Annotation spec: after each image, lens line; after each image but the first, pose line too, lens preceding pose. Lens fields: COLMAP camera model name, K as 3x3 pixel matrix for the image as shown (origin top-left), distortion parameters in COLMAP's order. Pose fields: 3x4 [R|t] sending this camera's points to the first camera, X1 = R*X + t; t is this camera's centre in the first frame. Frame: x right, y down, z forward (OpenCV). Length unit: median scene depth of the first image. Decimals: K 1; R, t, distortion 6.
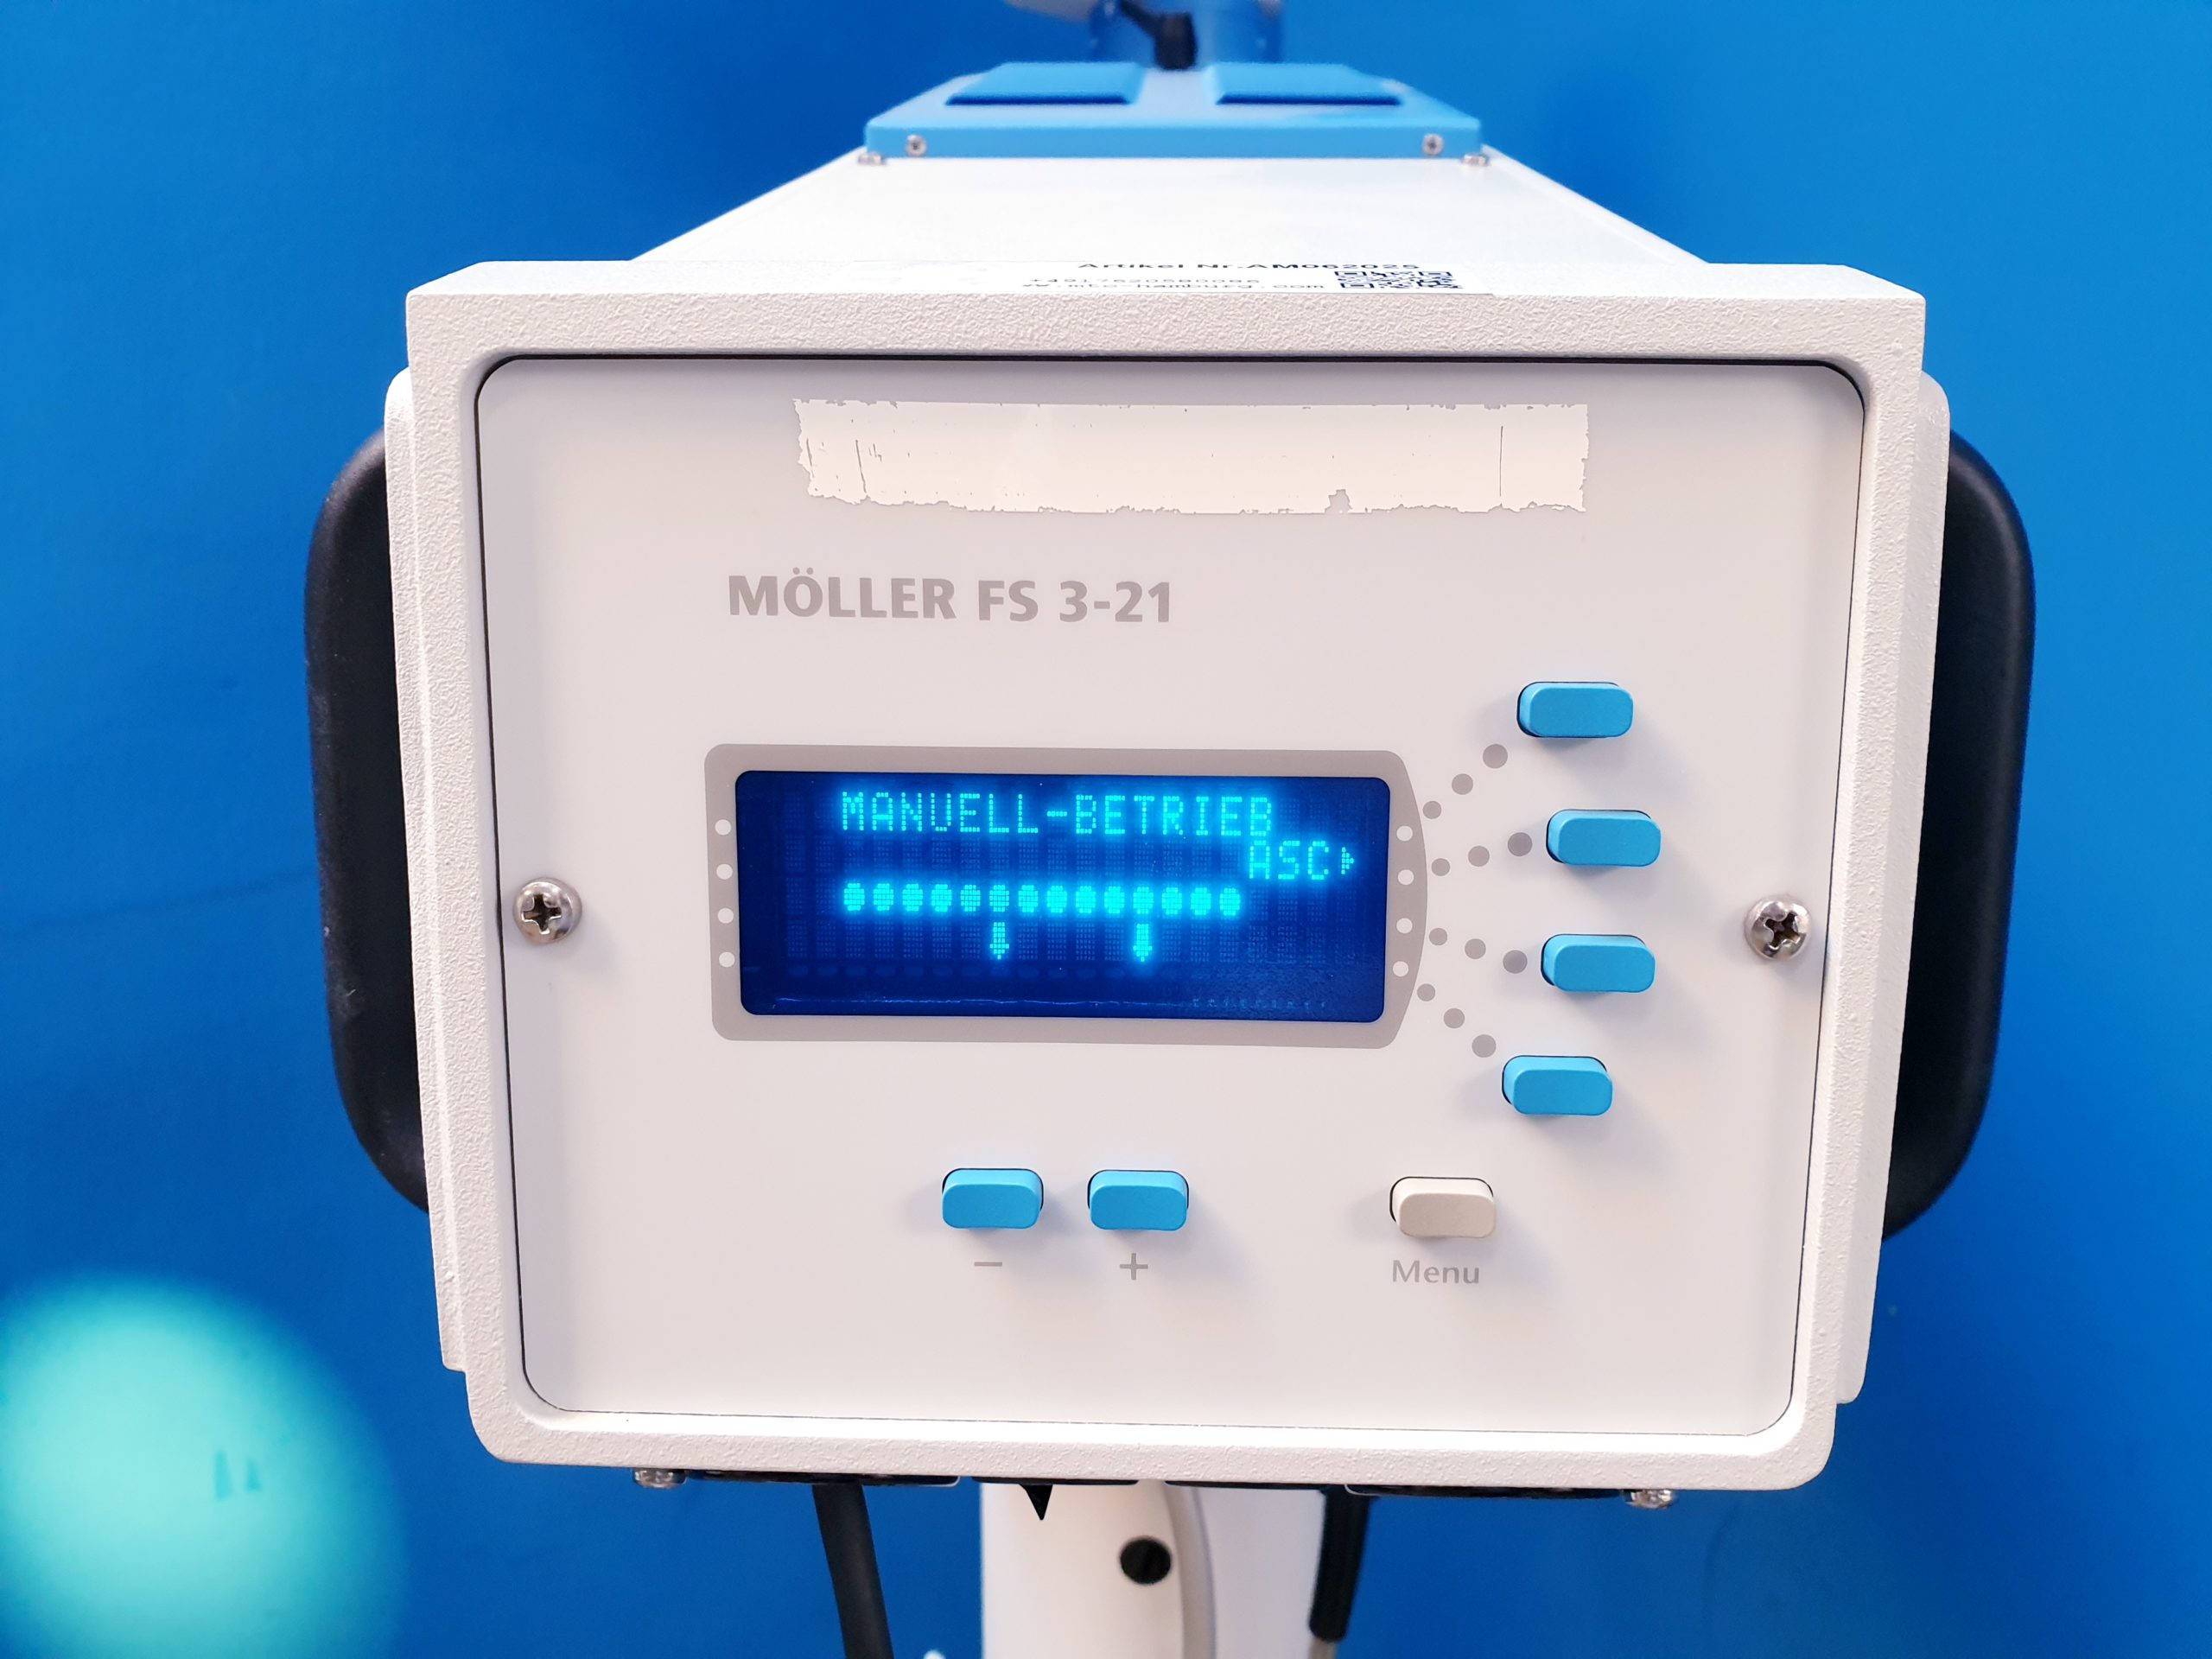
lens RADIAL K [[1750.7, 0, 1124.7], [0, 1750.7, 829.9], [0, 0, 1]] dist [0.026720, -0.039299]
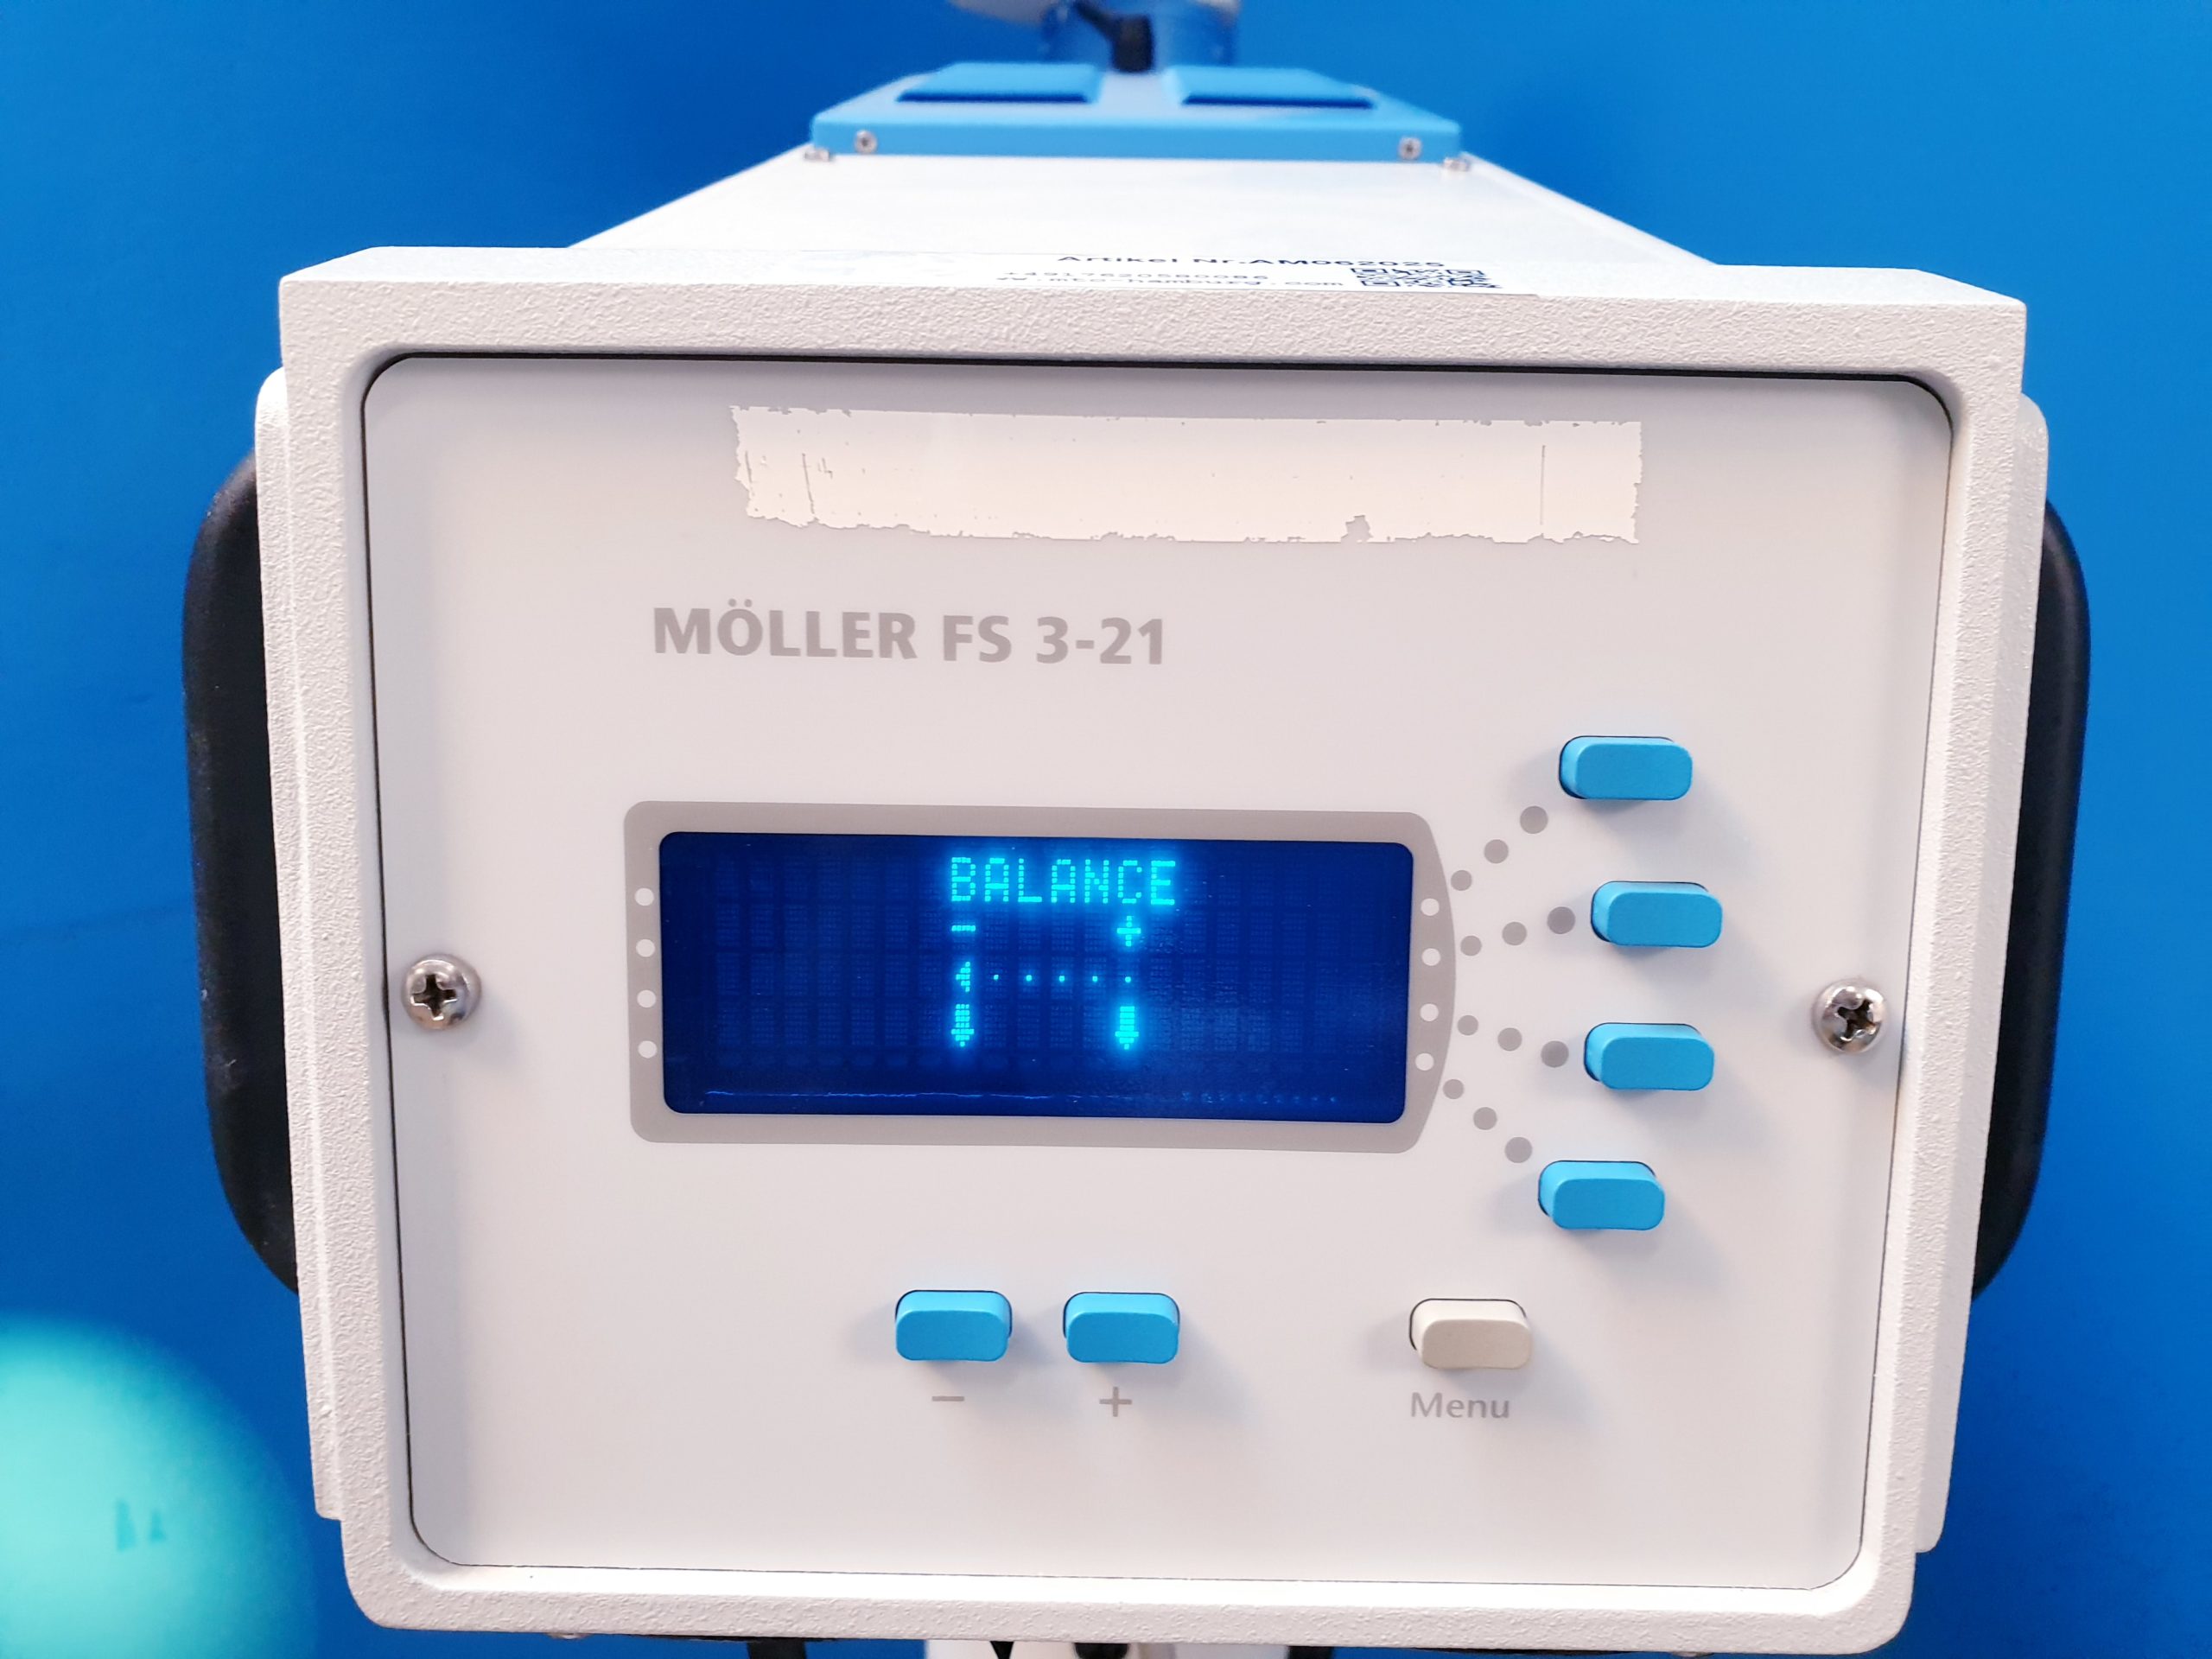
lens RADIAL K [[1750.7, 0, 1103.9], [0, 1750.7, 813.5], [0, 0, 1]] dist [0.026720, -0.039299]
pose [[0.999744, 0.004540, 0.022186, -0.022228], [-0.004180, 0.999859, -0.016271, -0.029844], [-0.022256, 0.016174, 0.999621, 0.128025]]
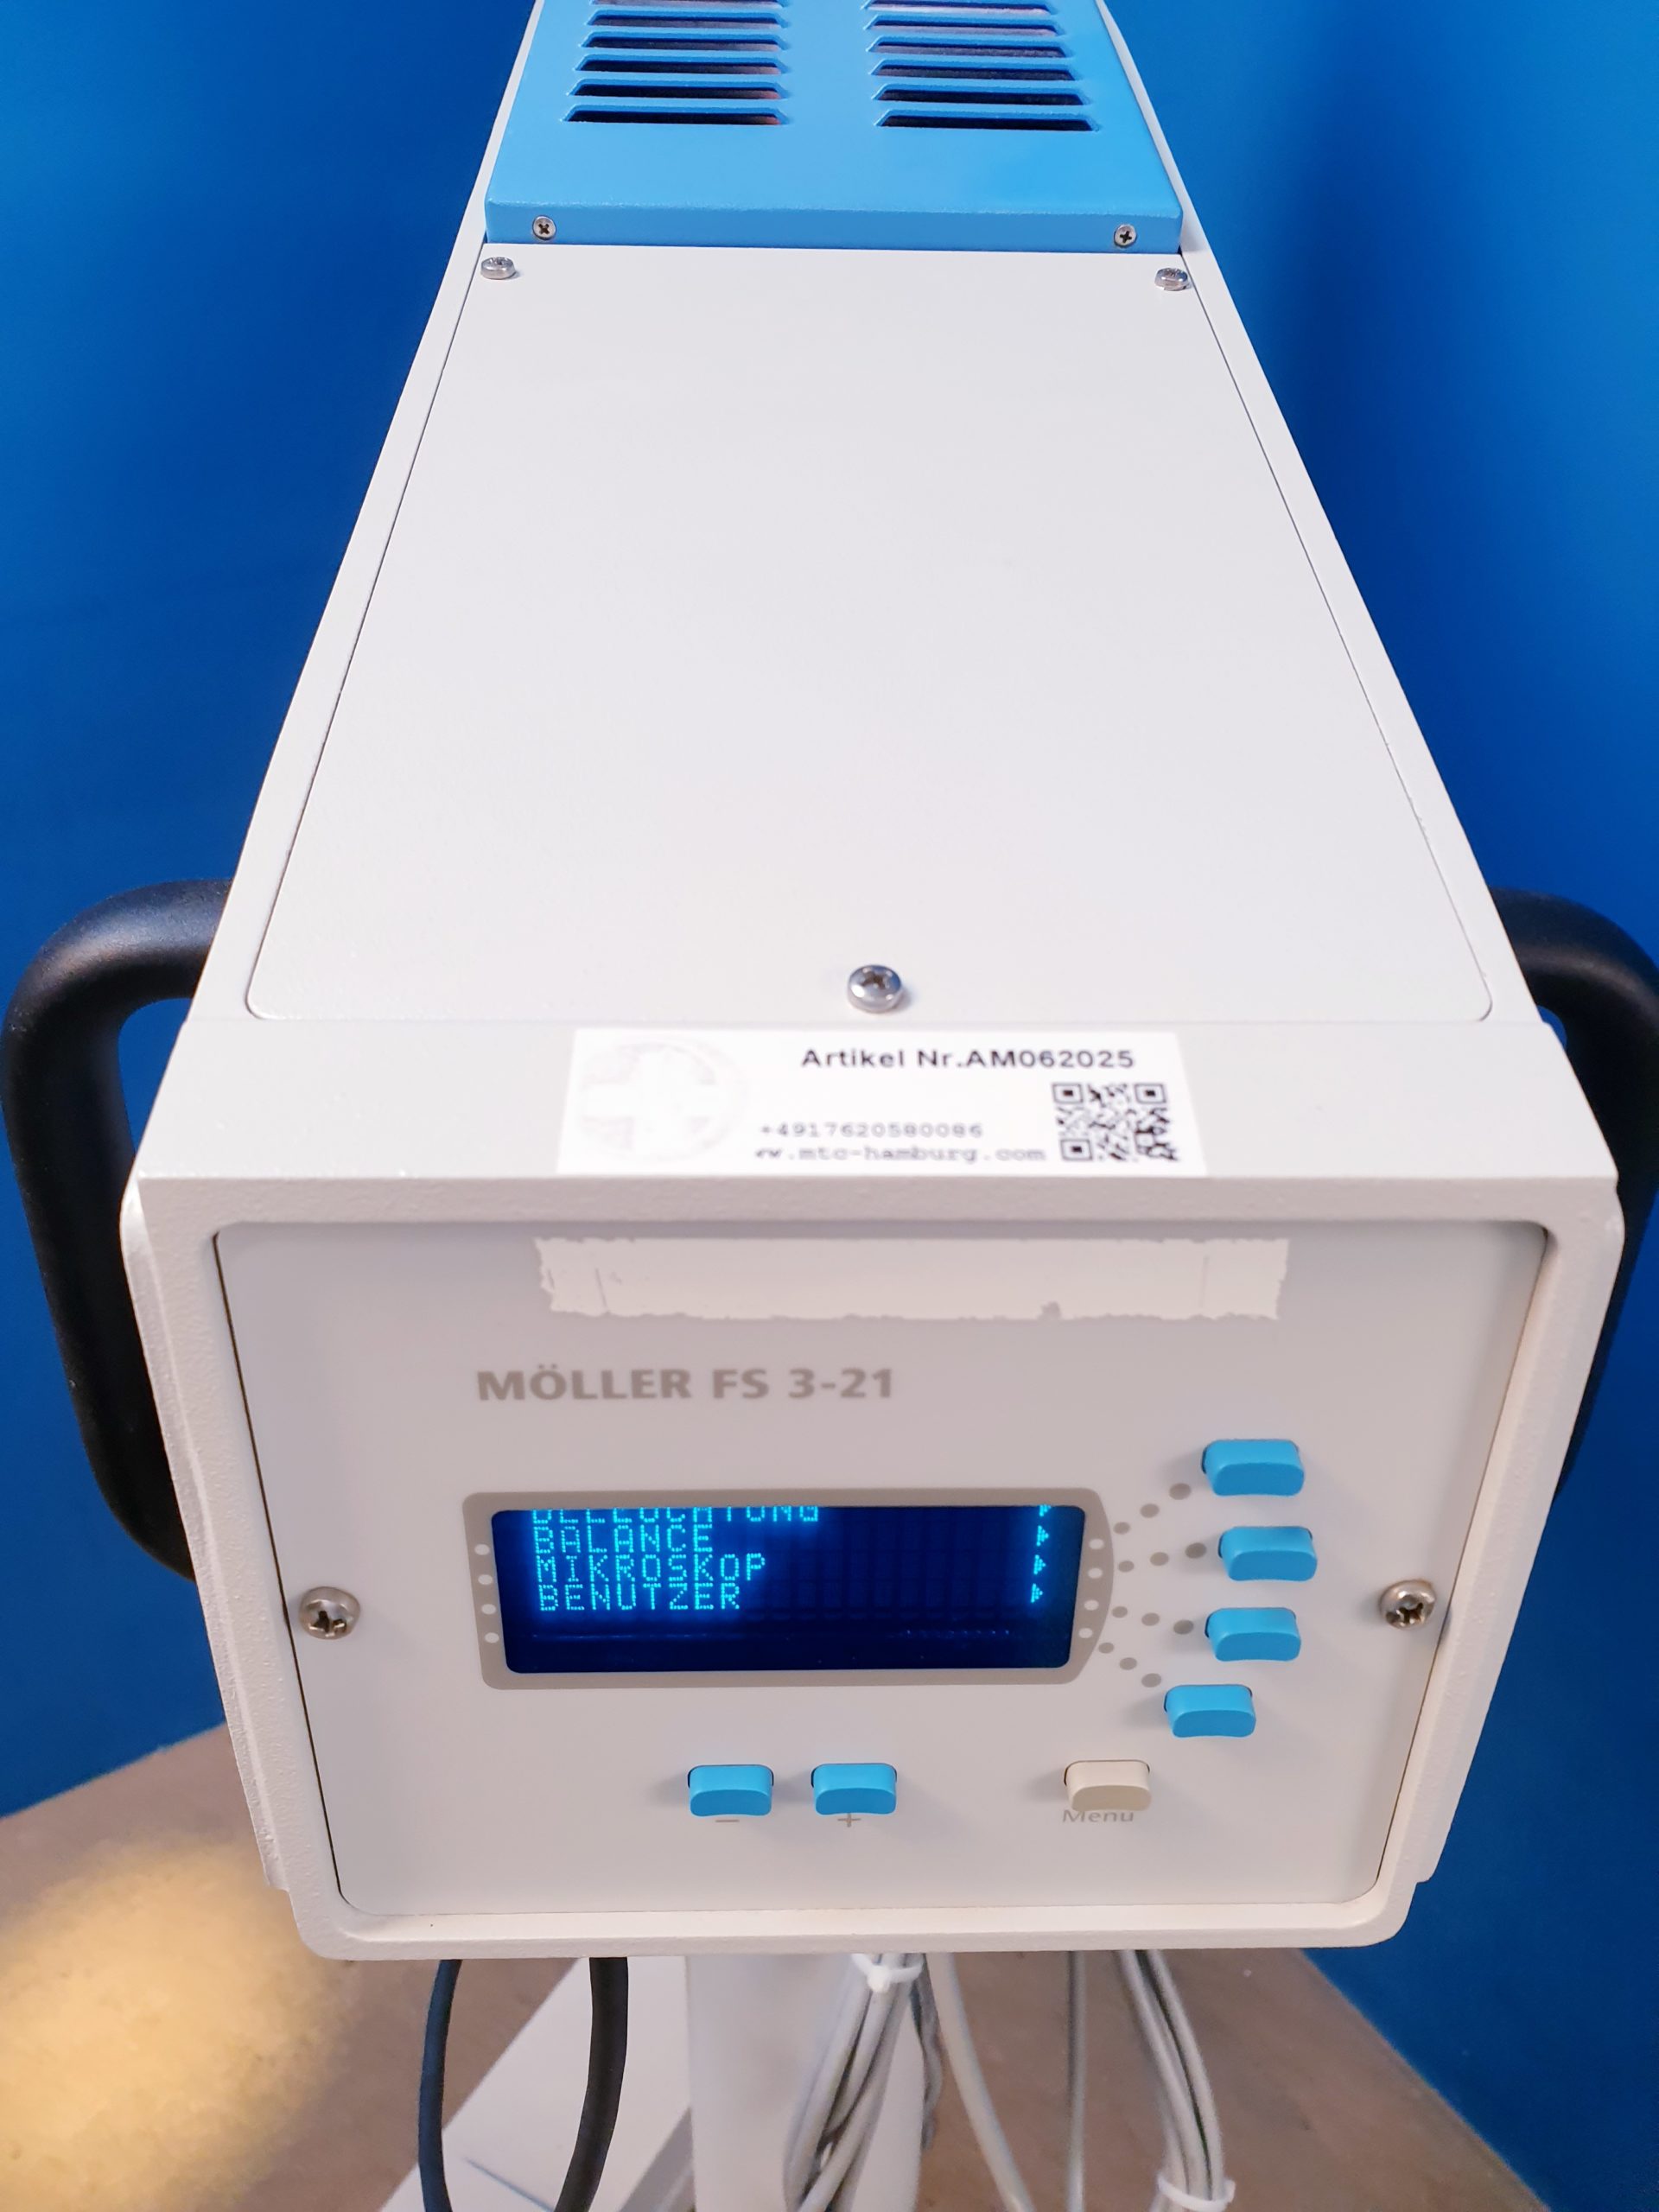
lens RADIAL K [[1750.7, 0, 835.4], [0, 1750.7, 1061.4], [0, 0, 1]] dist [0.026720, -0.039299]
pose [[0.998489, -0.017092, 0.052236, -0.060543], [-0.001728, 0.940180, 0.340672, -0.671327], [-0.054934, -0.340248, 0.938730, 0.055460]]
